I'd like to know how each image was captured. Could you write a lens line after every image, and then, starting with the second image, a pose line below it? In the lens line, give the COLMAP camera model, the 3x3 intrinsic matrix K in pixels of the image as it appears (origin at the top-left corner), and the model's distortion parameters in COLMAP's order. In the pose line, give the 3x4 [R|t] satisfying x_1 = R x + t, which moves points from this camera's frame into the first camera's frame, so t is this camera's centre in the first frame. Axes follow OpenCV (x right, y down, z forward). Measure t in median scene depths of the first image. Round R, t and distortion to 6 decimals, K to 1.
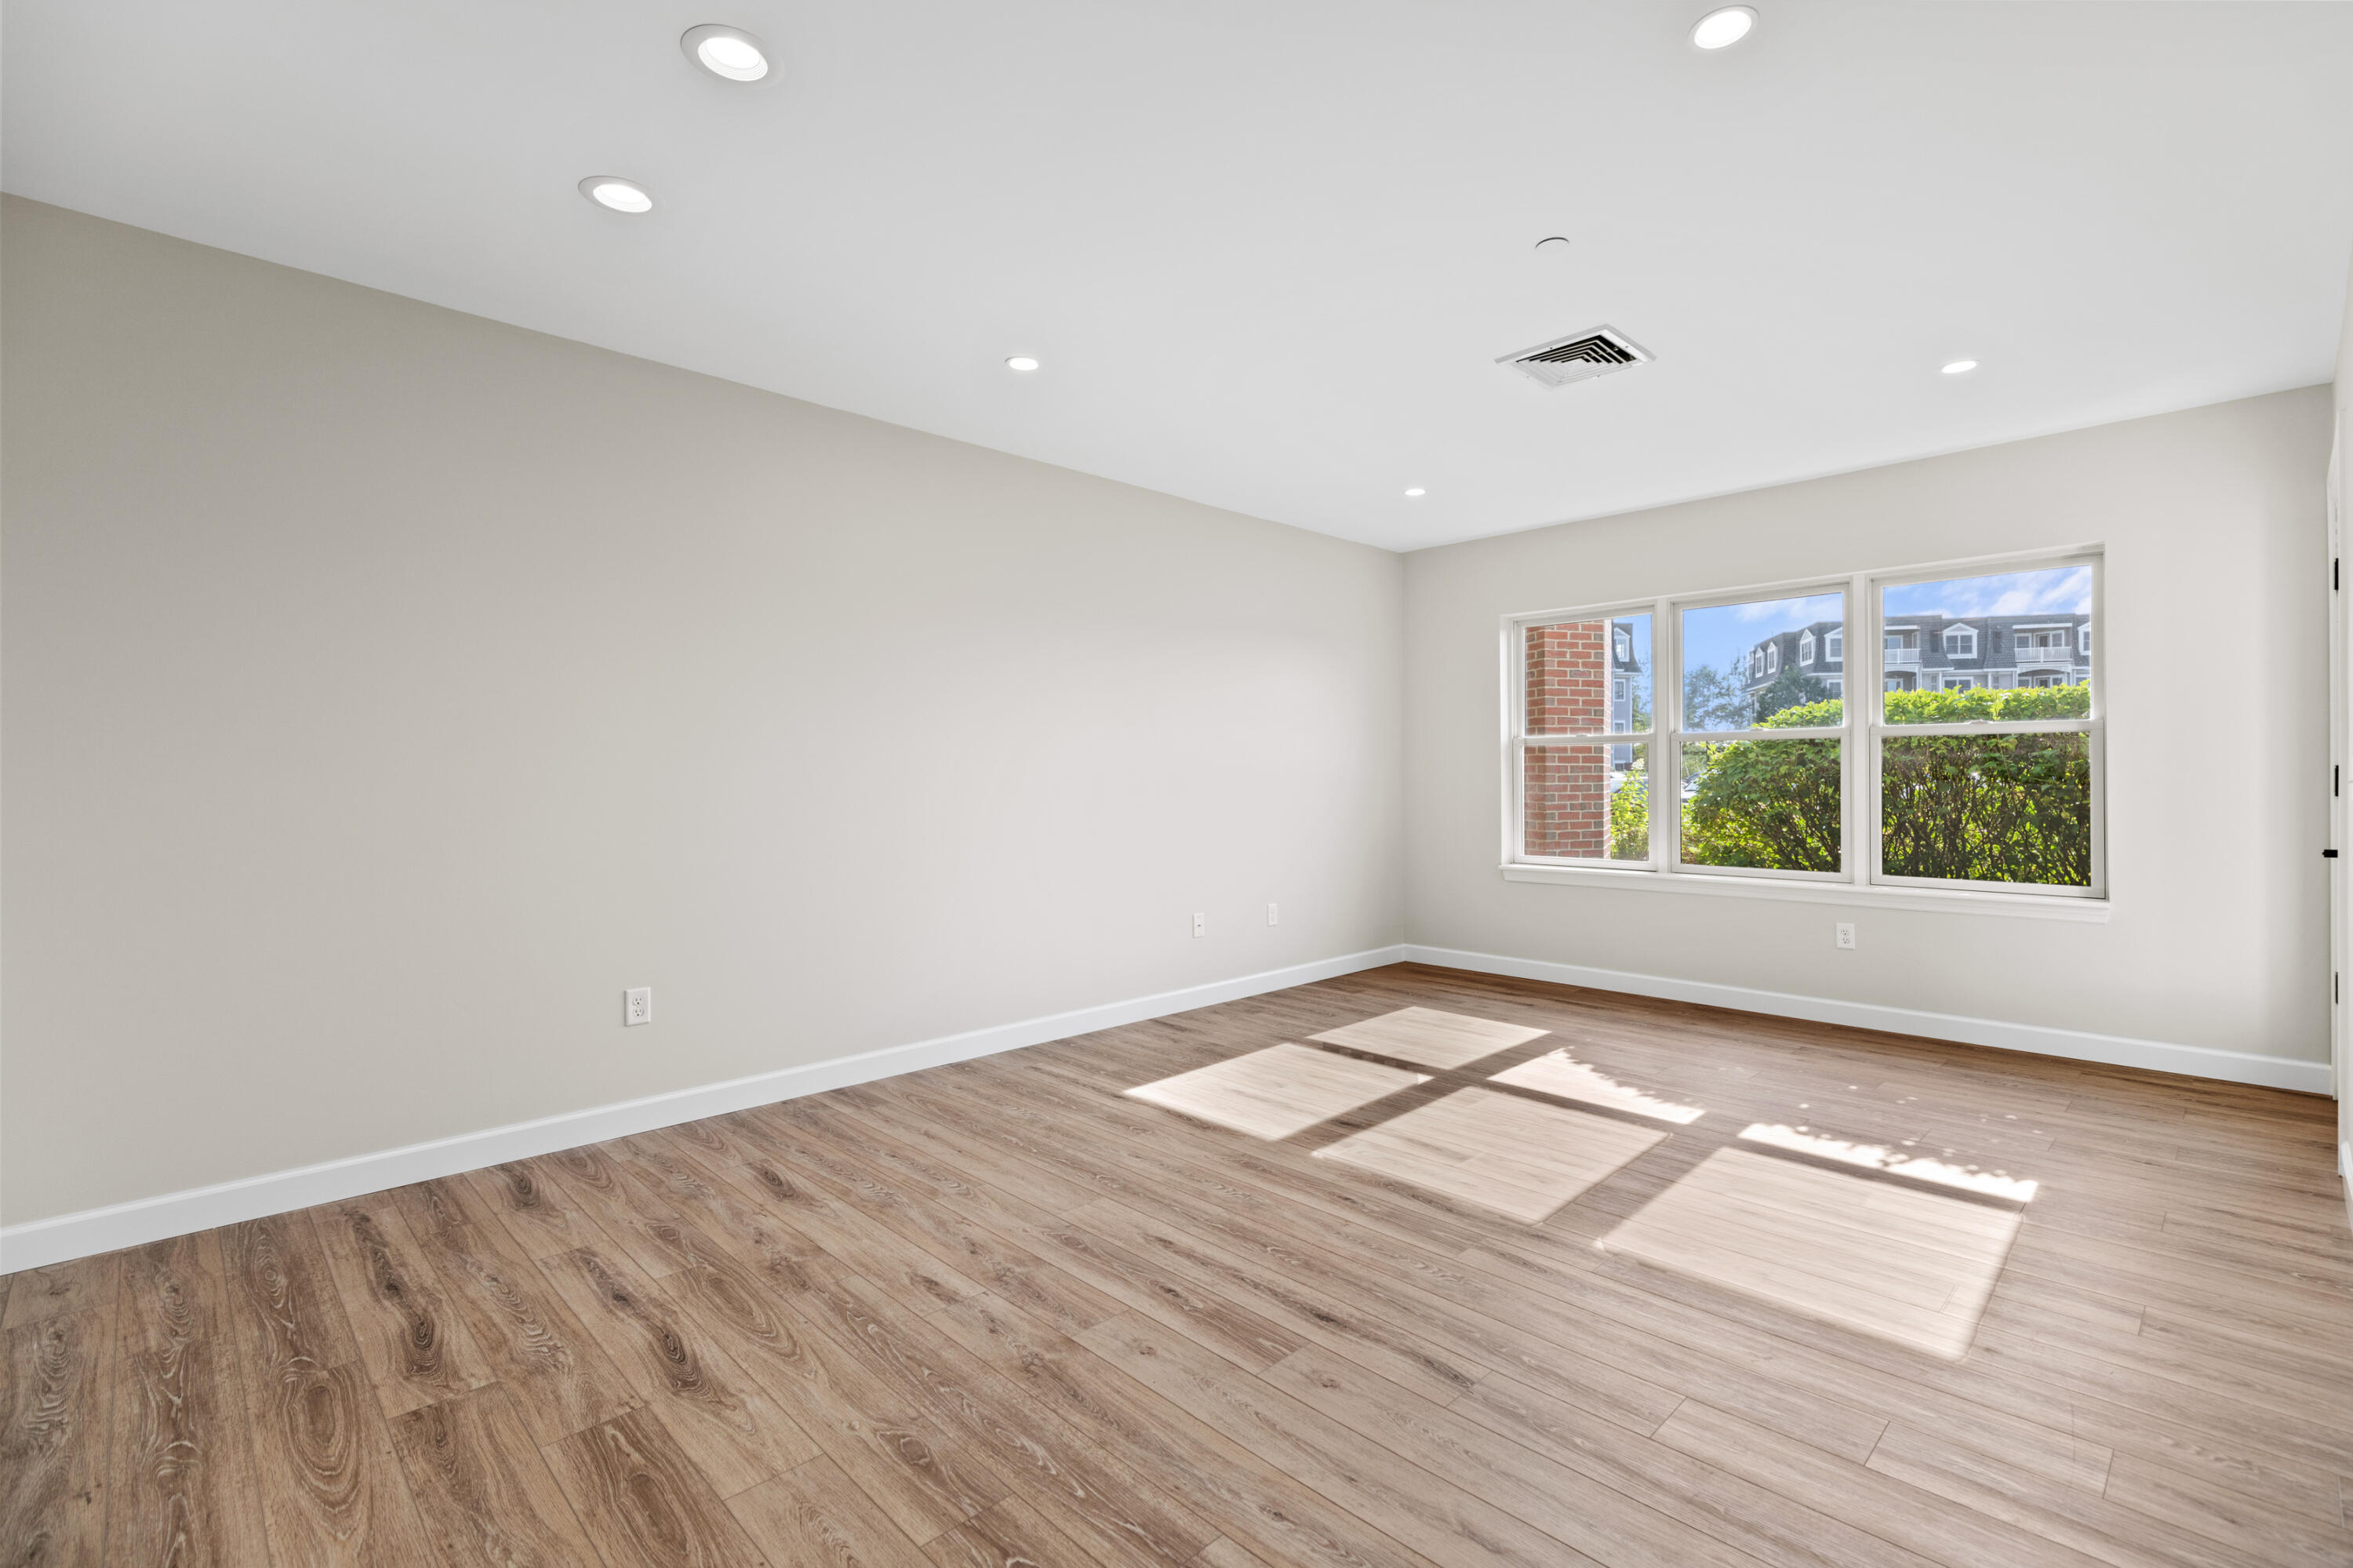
lens RADIAL K [[1054.3, 0, 1182.6], [0, 1054.3, 770.5], [0, 0, 1]] dist [0.005320, -0.001388]
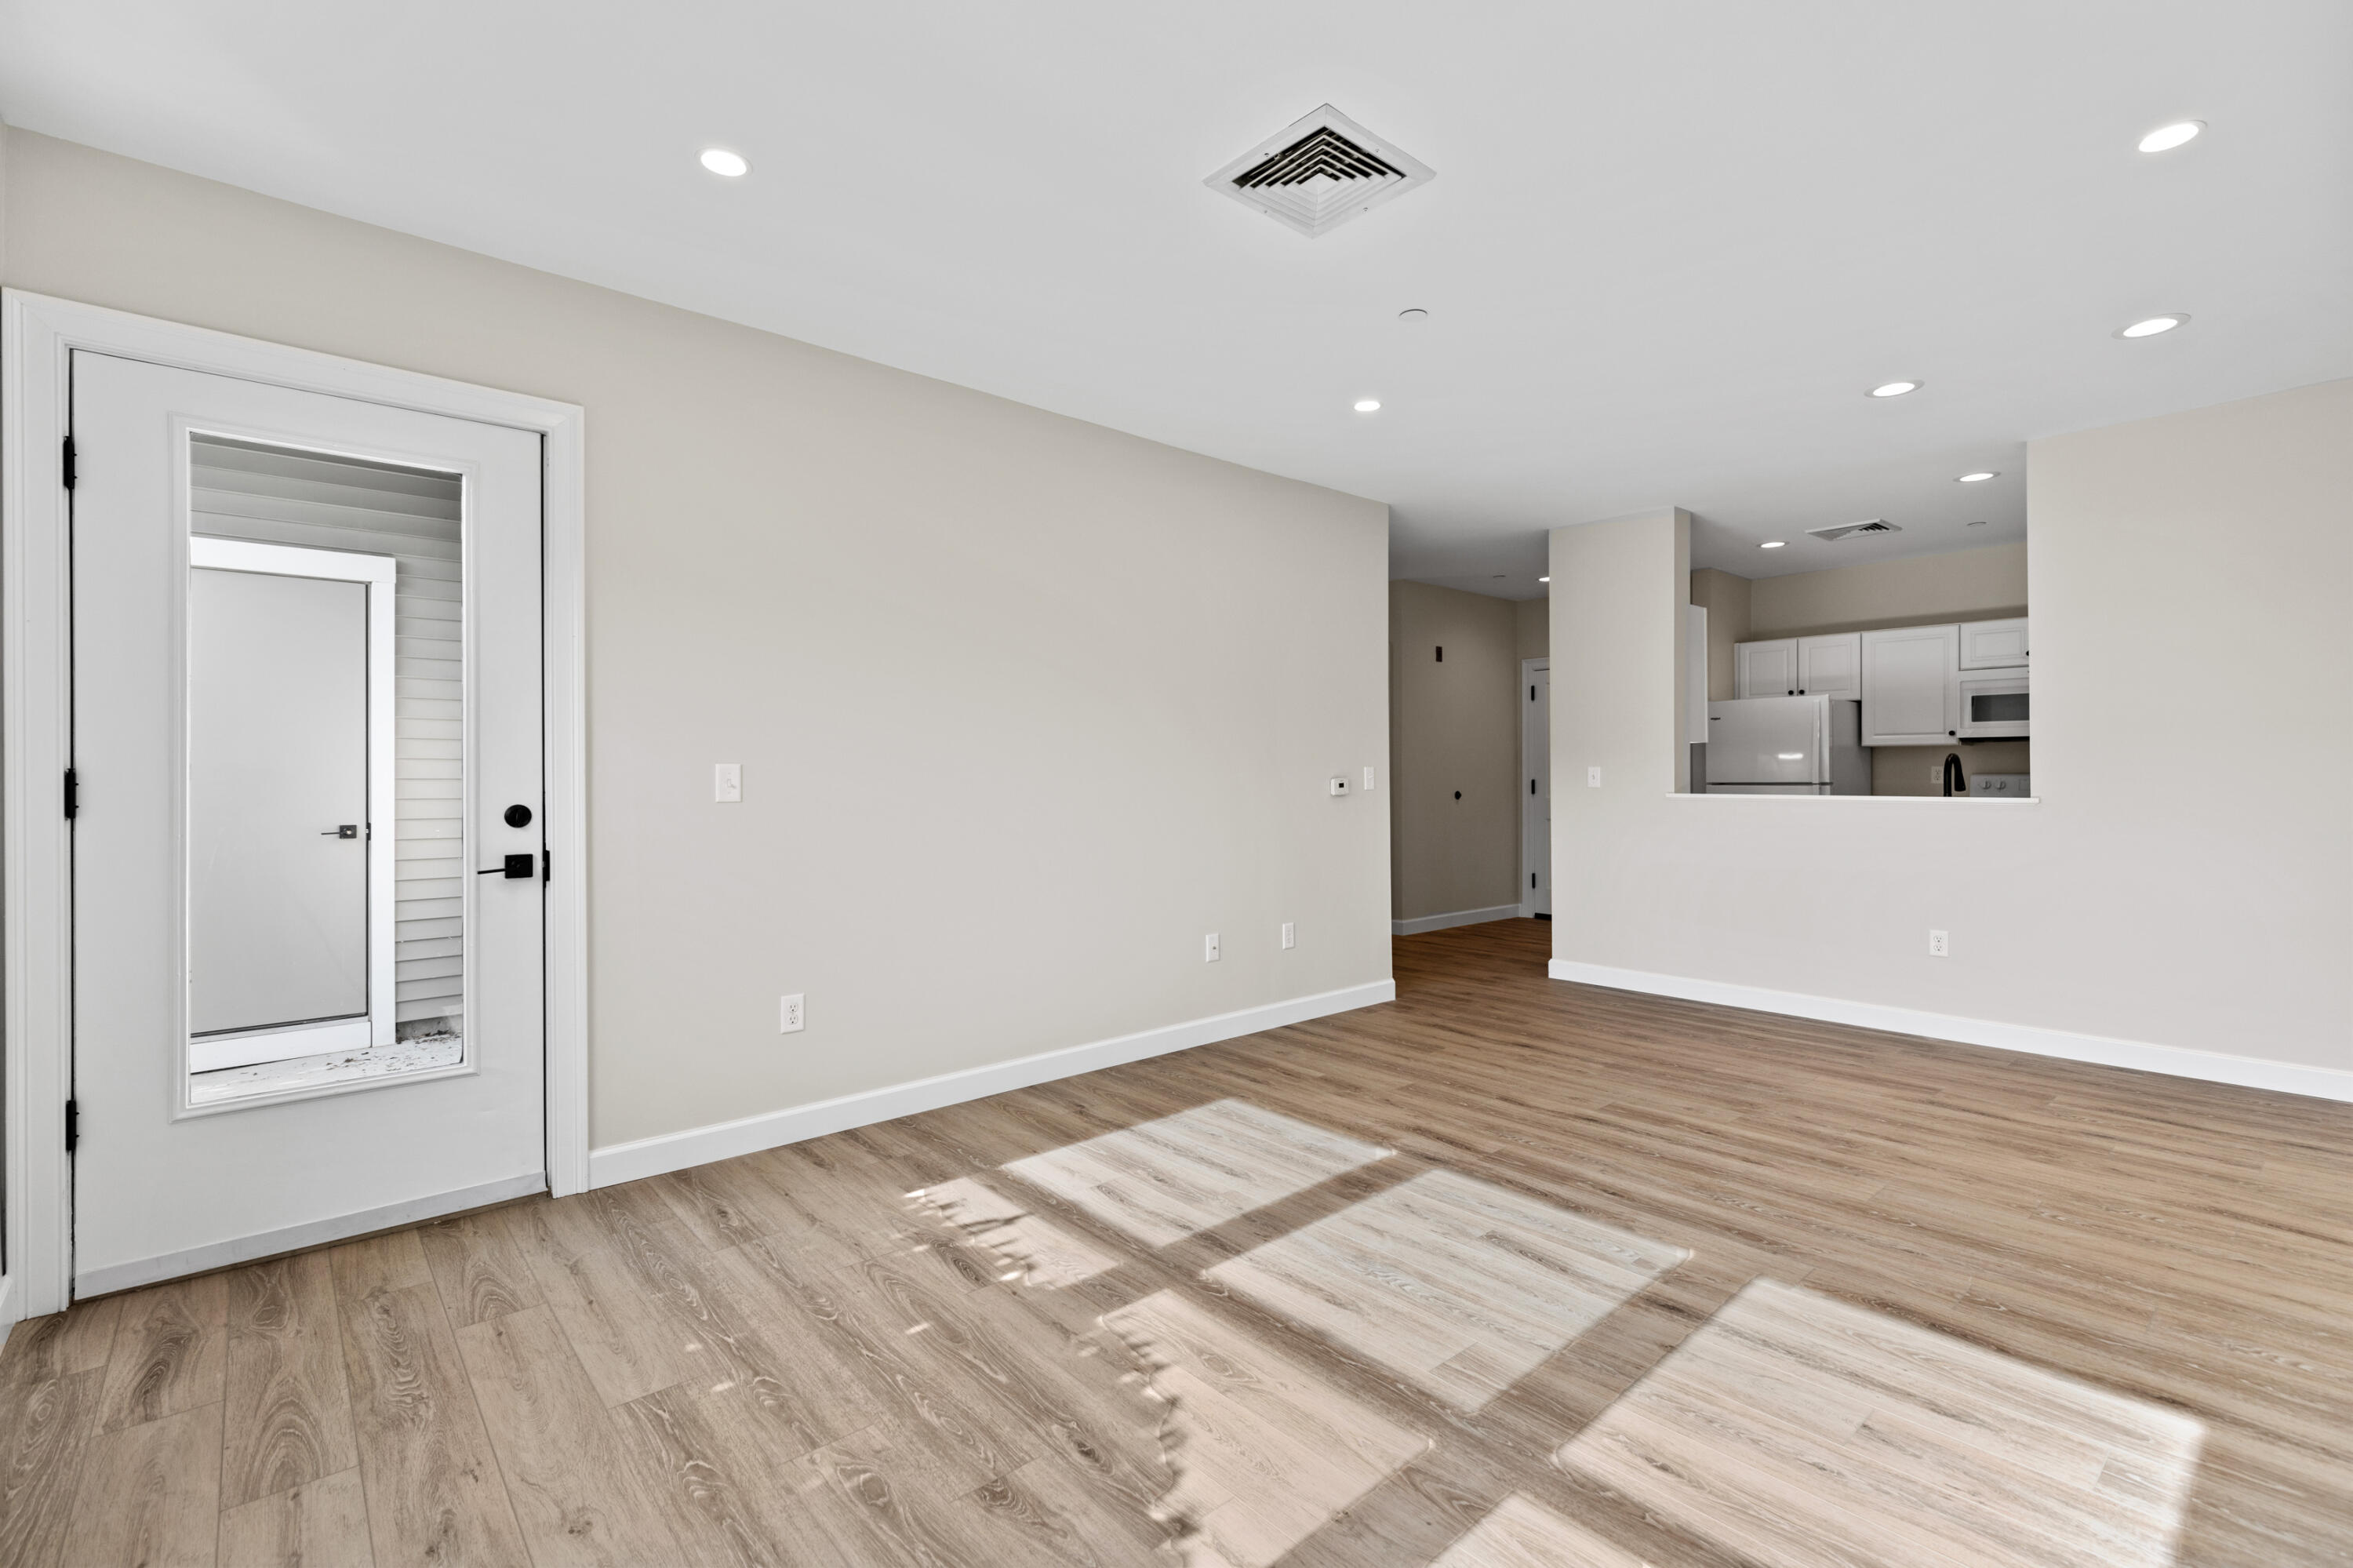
lens RADIAL K [[1054.3, 0, 1203.5], [0, 1054.3, 784.7], [0, 0, 1]] dist [0.005320, -0.001388]
pose [[-0.999511, 0.008983, 0.029941, 0.391343], [0.009206, 0.999931, 0.007309, 0.004602], [-0.029874, 0.007581, -0.999525, 1.537012]]
